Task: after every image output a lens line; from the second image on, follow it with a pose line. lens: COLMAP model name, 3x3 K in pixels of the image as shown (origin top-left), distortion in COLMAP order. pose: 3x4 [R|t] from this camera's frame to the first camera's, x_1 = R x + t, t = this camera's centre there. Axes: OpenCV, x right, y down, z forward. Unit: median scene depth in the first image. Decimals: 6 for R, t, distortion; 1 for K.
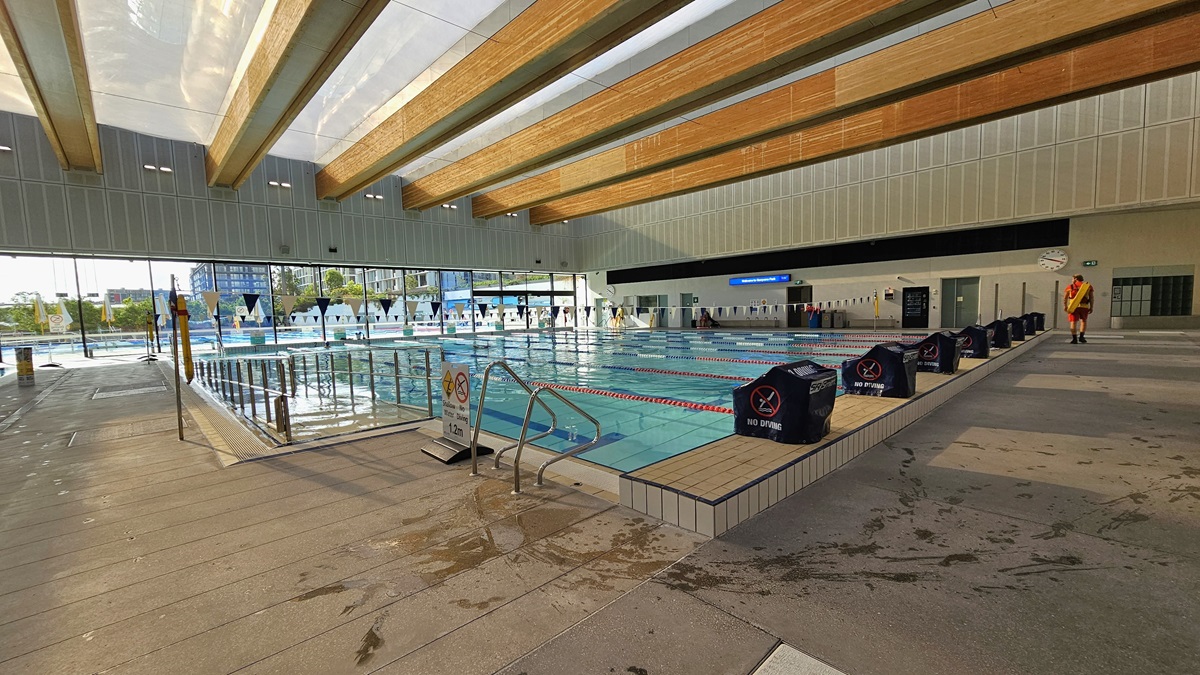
lens RADIAL K [[490.5, 0, 599.0], [0, 490.5, 350.6], [0, 0, 1]] dist [-0.000037, -0.000046]
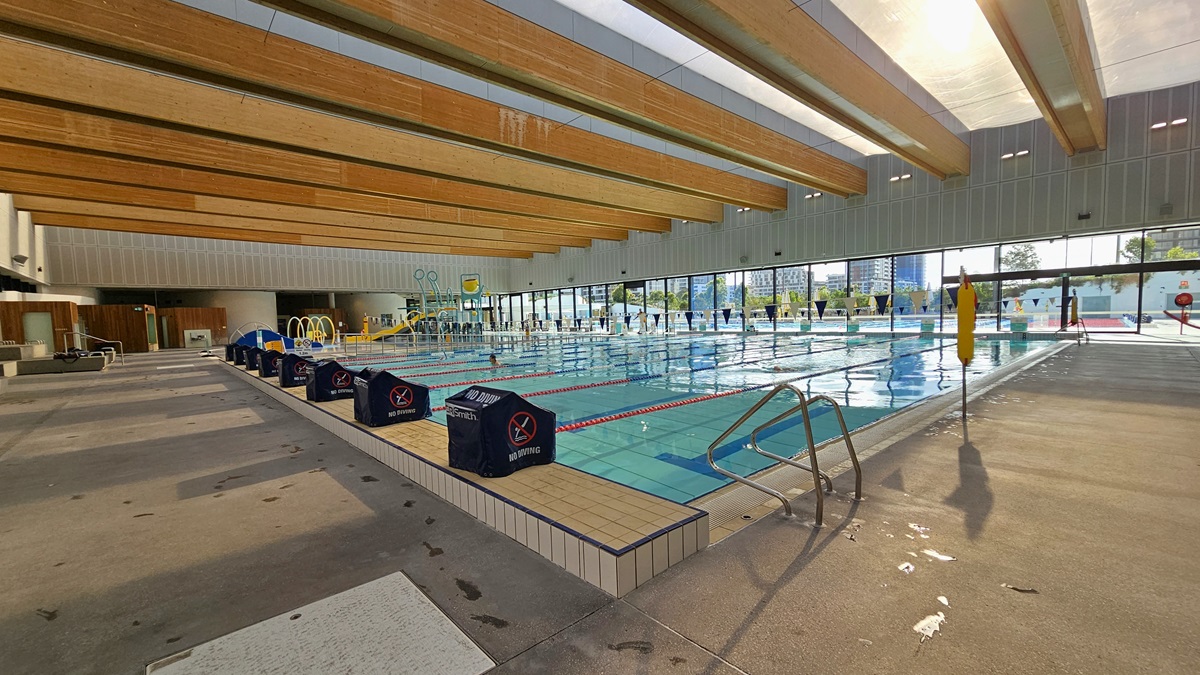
lens RADIAL K [[490.5, 0, 599.0], [0, 490.5, 350.6], [0, 0, 1]] dist [-0.000037, -0.000046]
pose [[-0.026806, 0.099185, -0.994708, 0.543436], [-0.054283, 0.993453, 0.100522, -0.059198], [0.998166, 0.056691, -0.021247, 0.514547]]
